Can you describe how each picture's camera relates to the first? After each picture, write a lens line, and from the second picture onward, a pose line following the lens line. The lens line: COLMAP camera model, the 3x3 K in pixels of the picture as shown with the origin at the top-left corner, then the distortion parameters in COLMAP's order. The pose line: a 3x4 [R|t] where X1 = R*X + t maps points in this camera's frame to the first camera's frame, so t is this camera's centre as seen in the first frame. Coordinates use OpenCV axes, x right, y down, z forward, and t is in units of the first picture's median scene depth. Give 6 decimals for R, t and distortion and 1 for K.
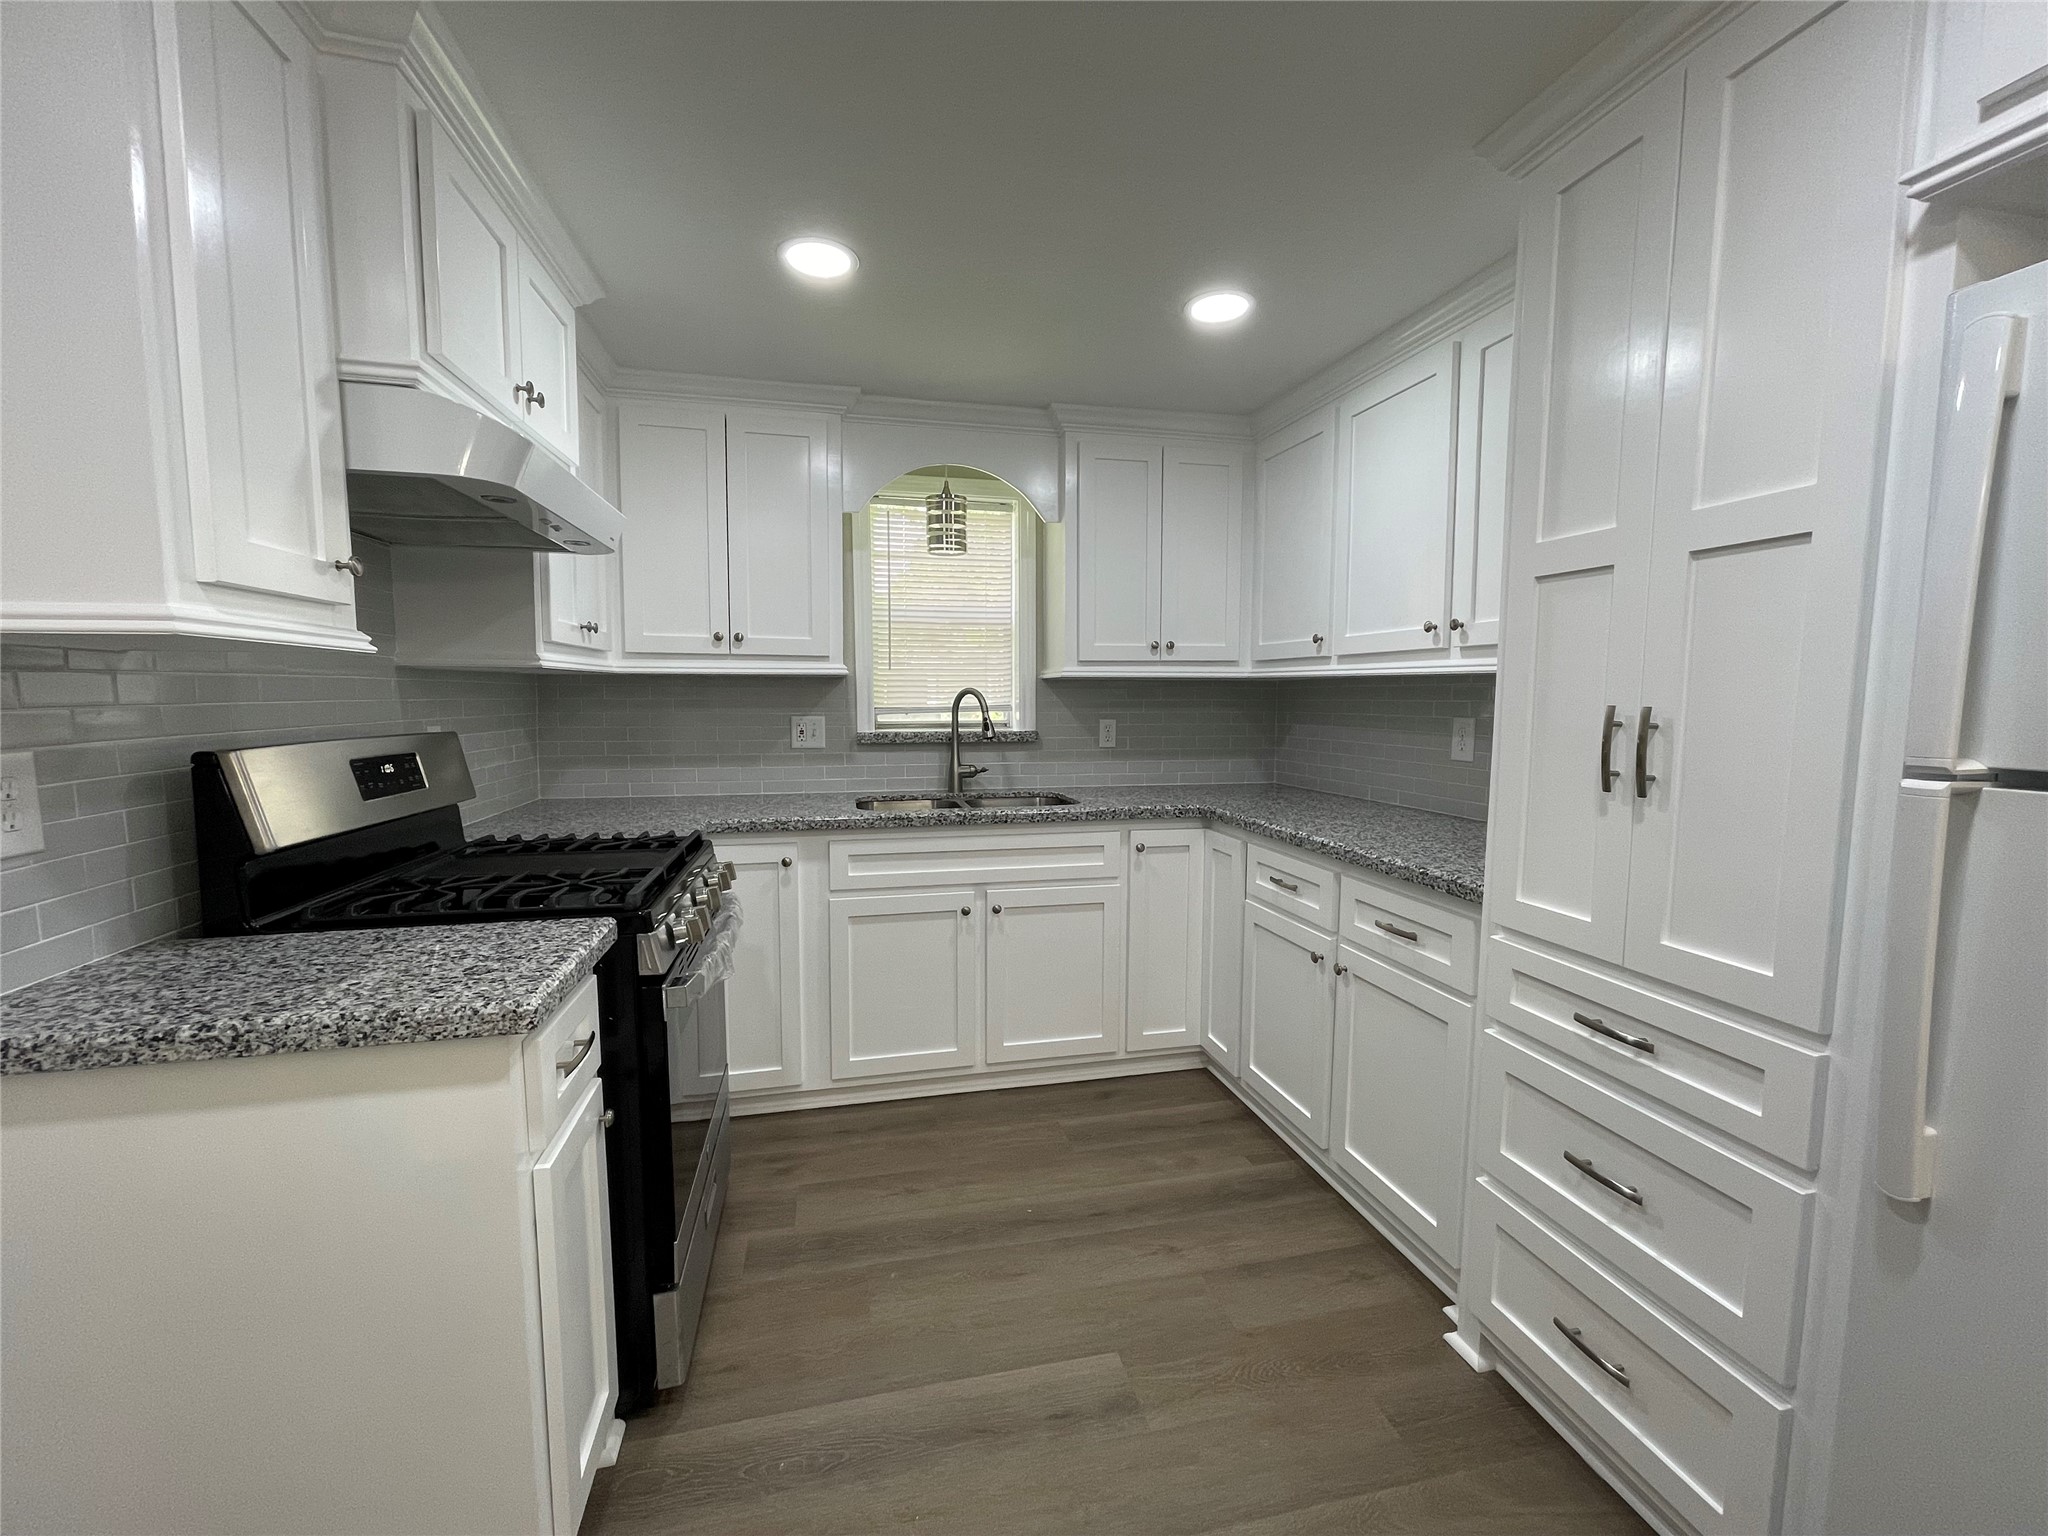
lens RADIAL K [[829.1, 0, 1027.7], [0, 829.1, 770.5], [0, 0, 1]] dist [-0.002628, 0.001833]
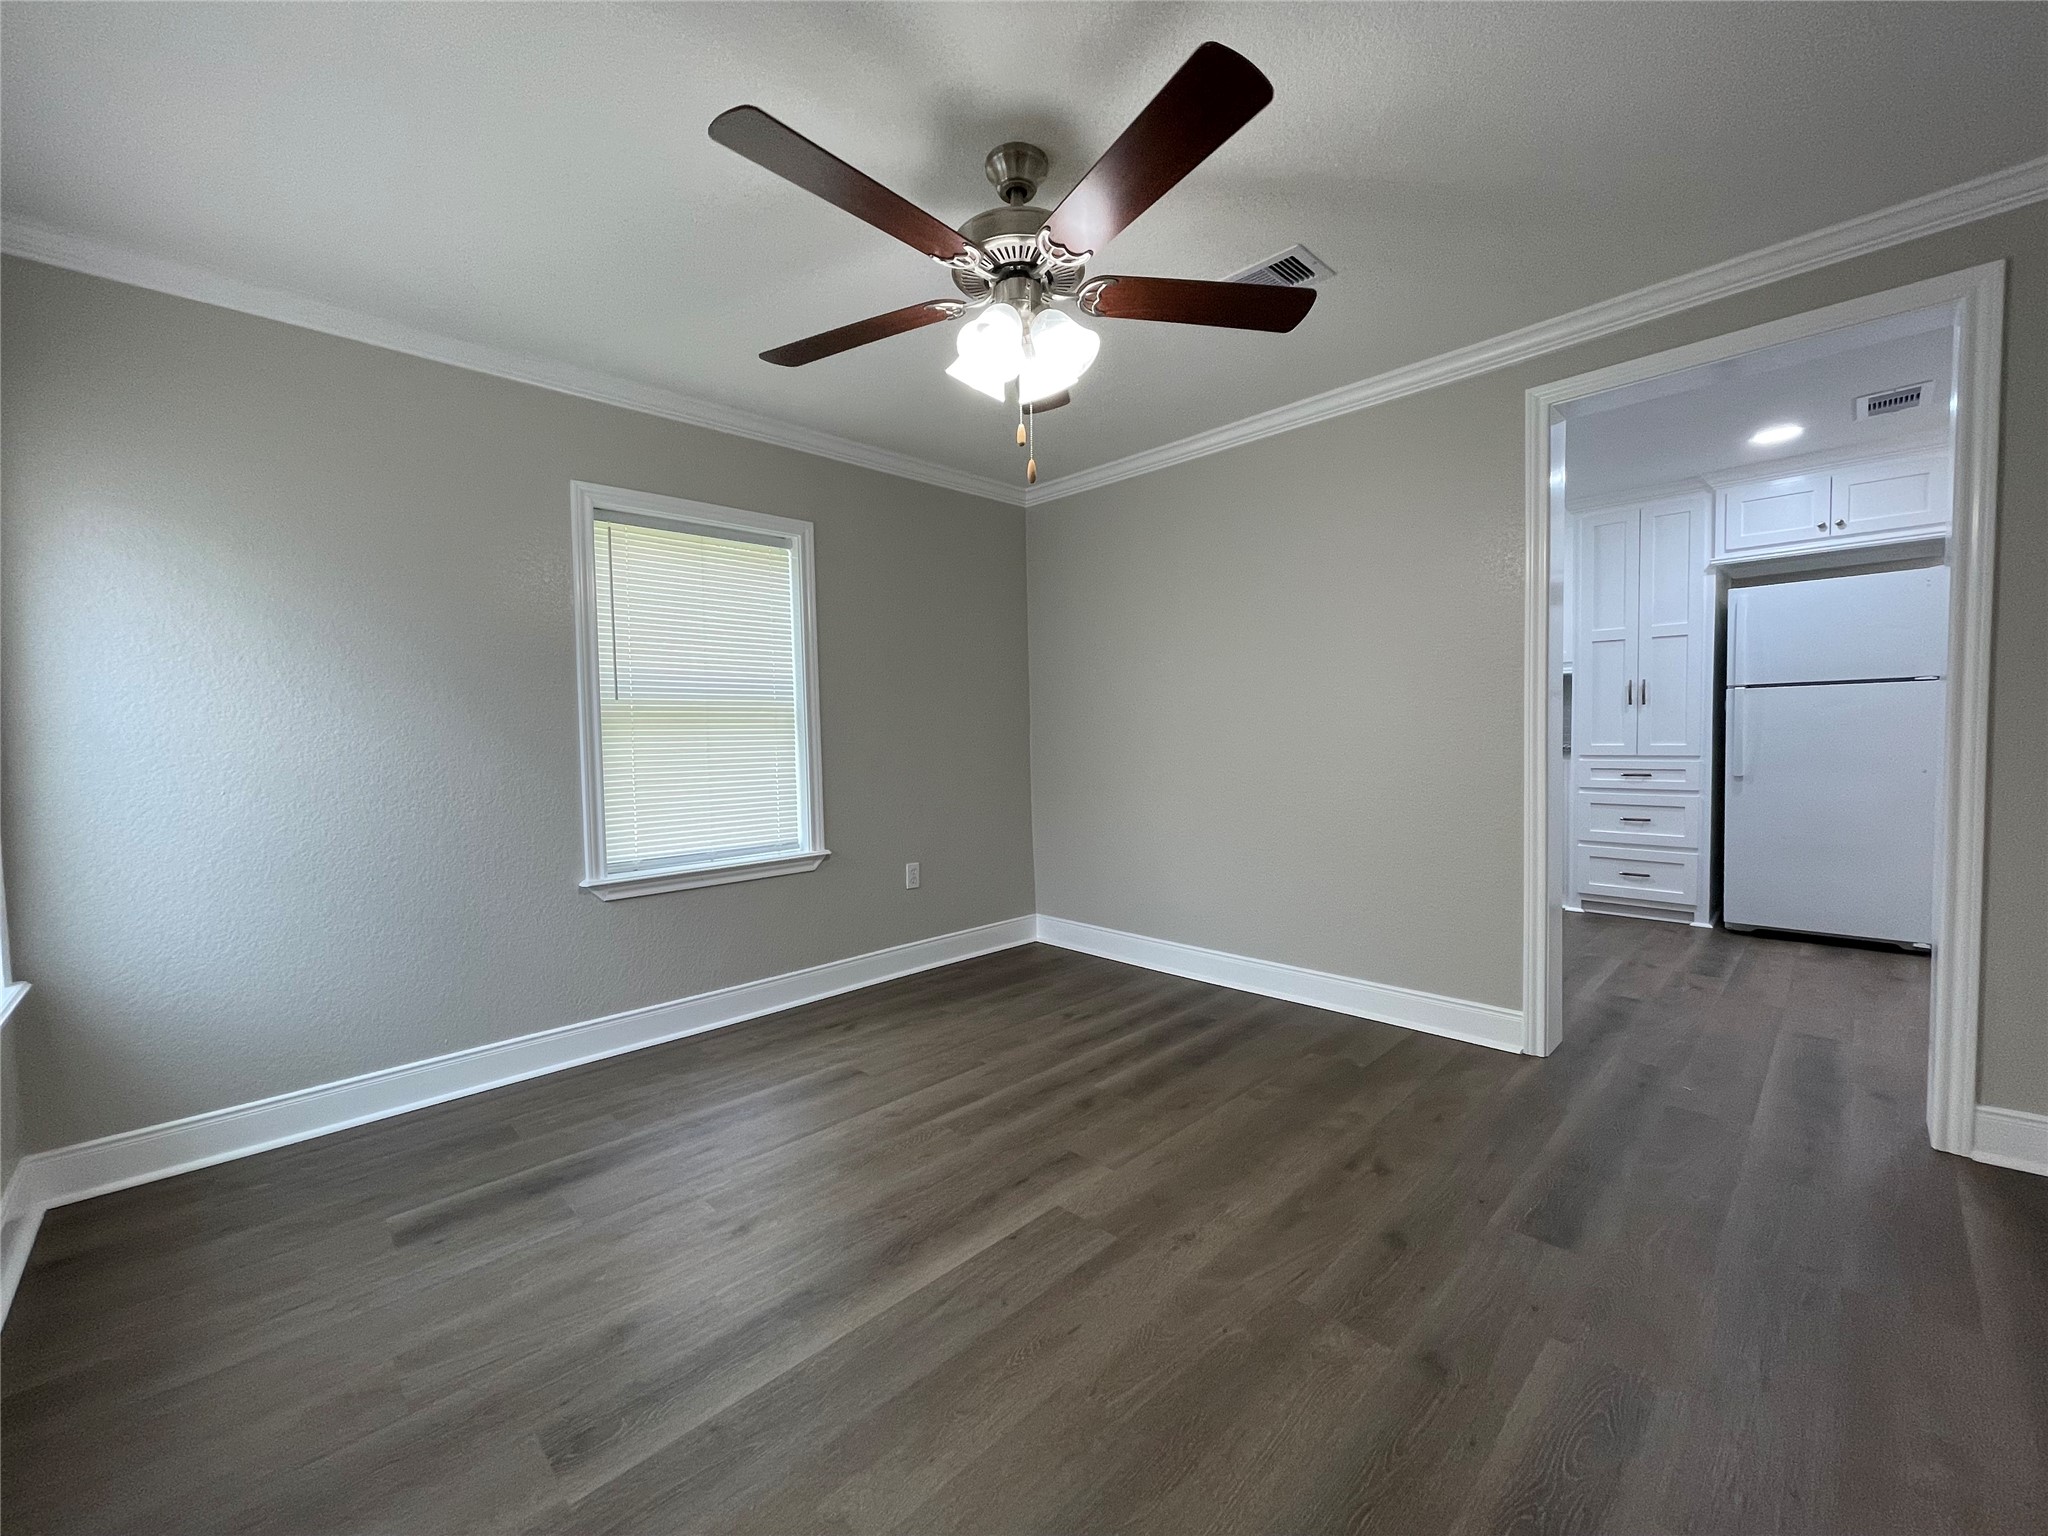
lens RADIAL K [[829.1, 0, 1013.1], [0, 829.1, 776.1], [0, 0, 1]] dist [-0.002628, 0.001833]
pose [[0.854926, -0.055552, 0.515767, -1.746645], [0.077876, 0.996726, -0.021732, 0.103446], [-0.512871, 0.058745, 0.856453, -0.326882]]
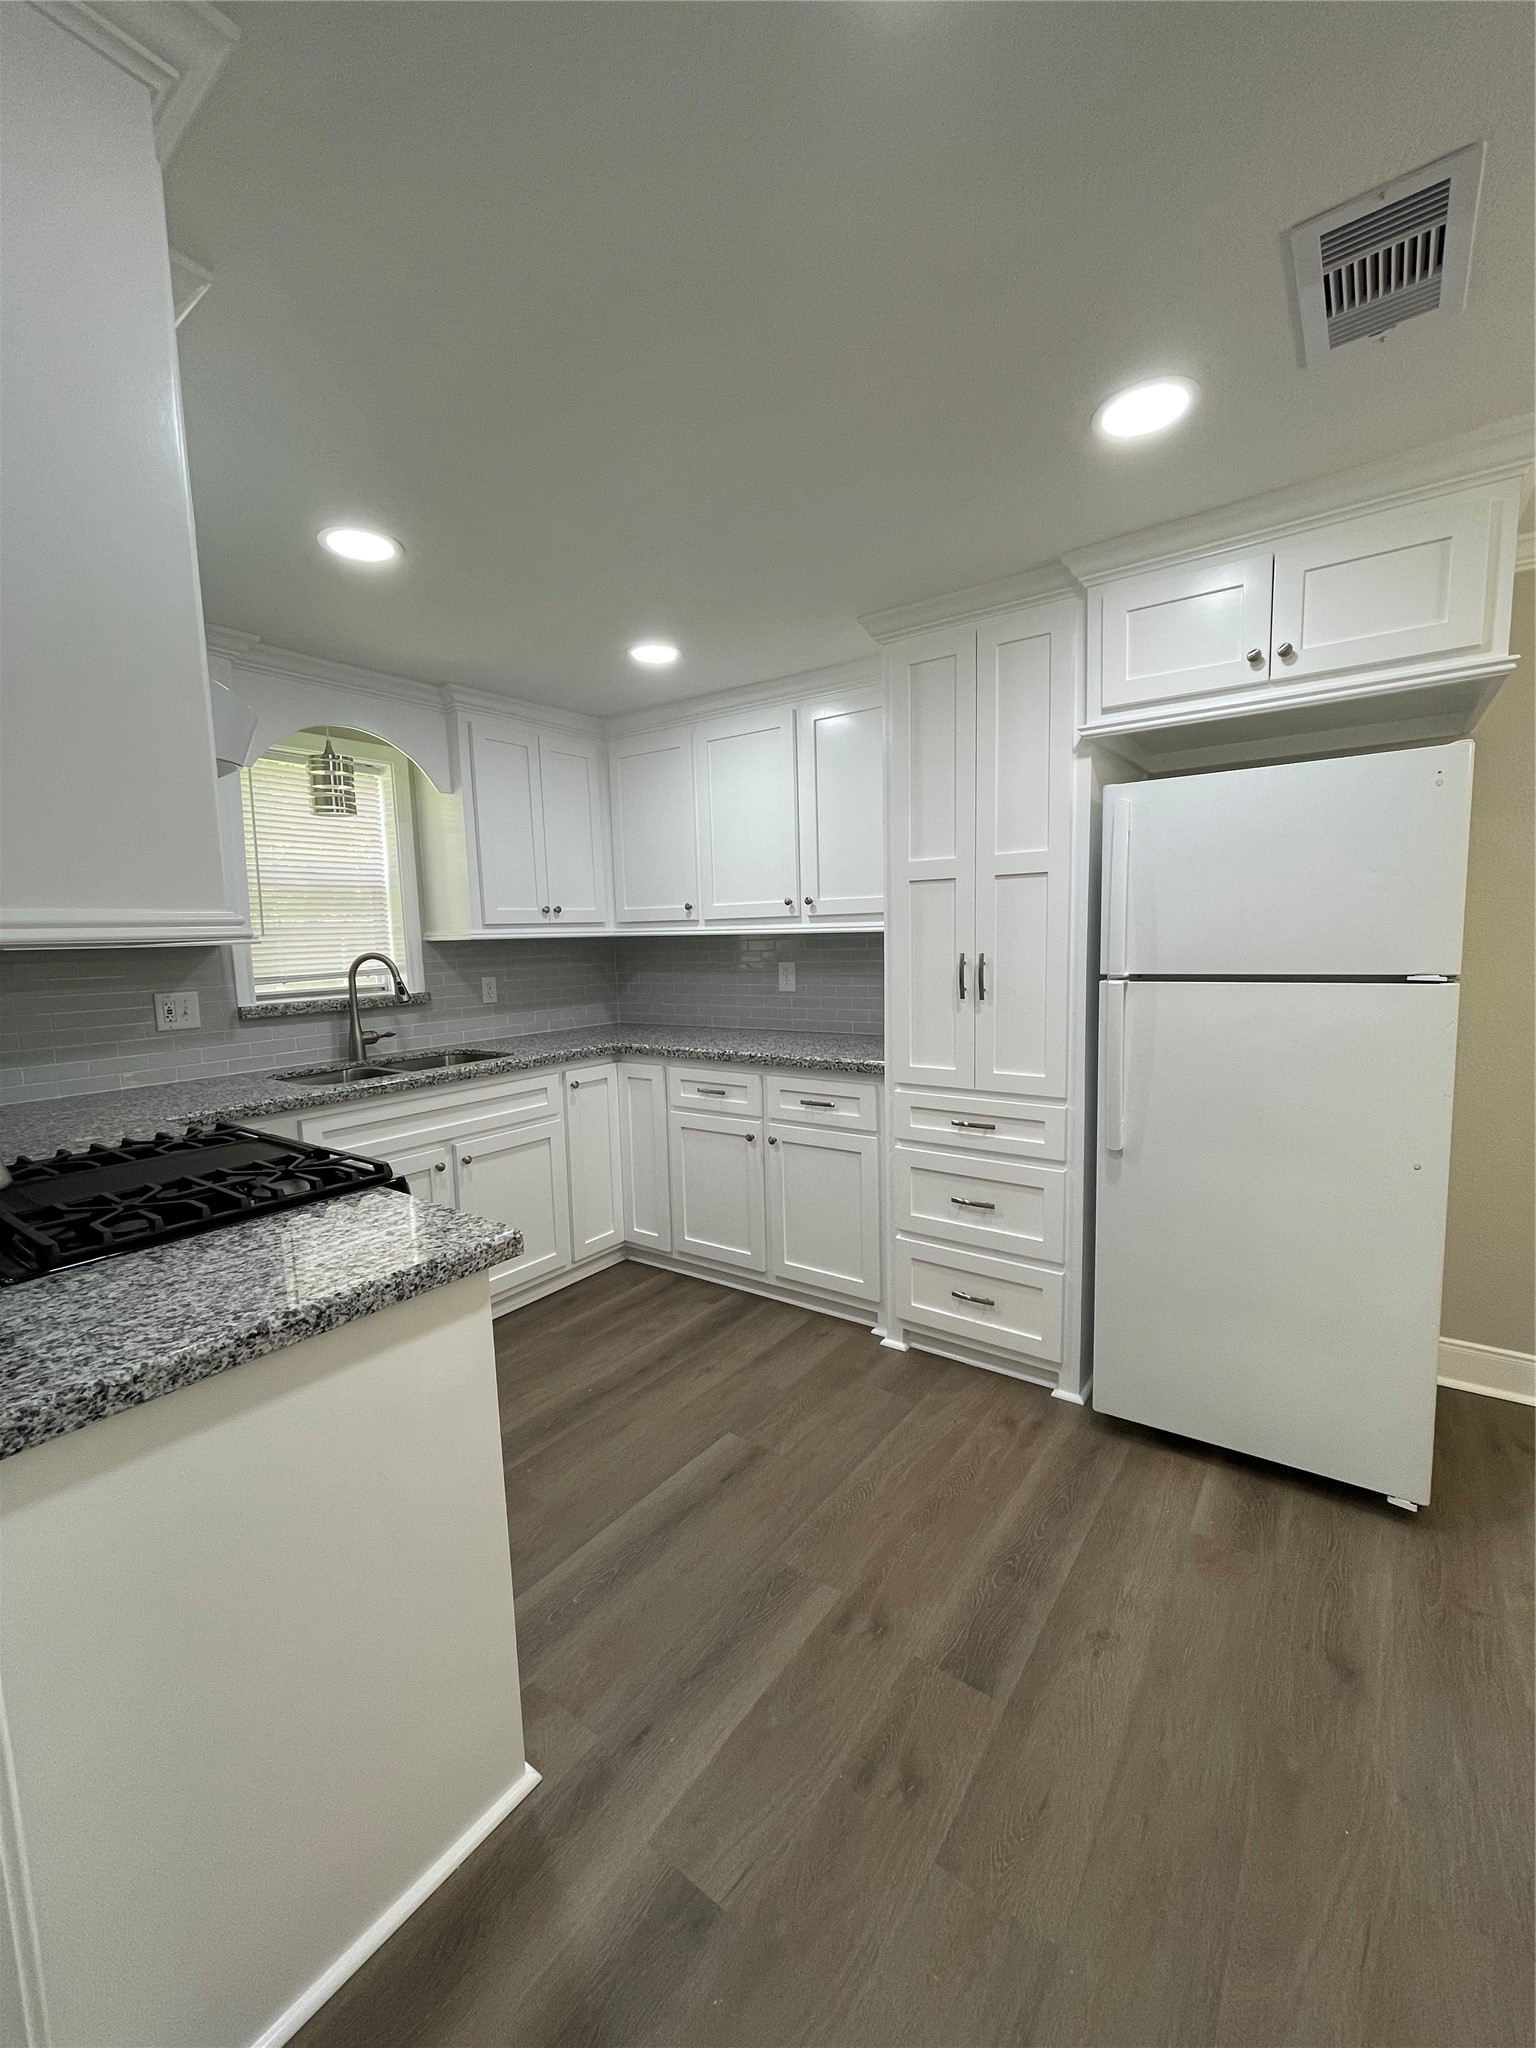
lens RADIAL K [[829.1, 0, 769.5], [0, 829.1, 1025.8], [0, 0, 1]] dist [-0.002628, 0.001833]
pose [[0.755570, -0.093899, 0.648303, -0.457147], [0.087298, 0.995279, 0.042412, -0.016994], [-0.649225, 0.024550, 0.760200, -0.076631]]
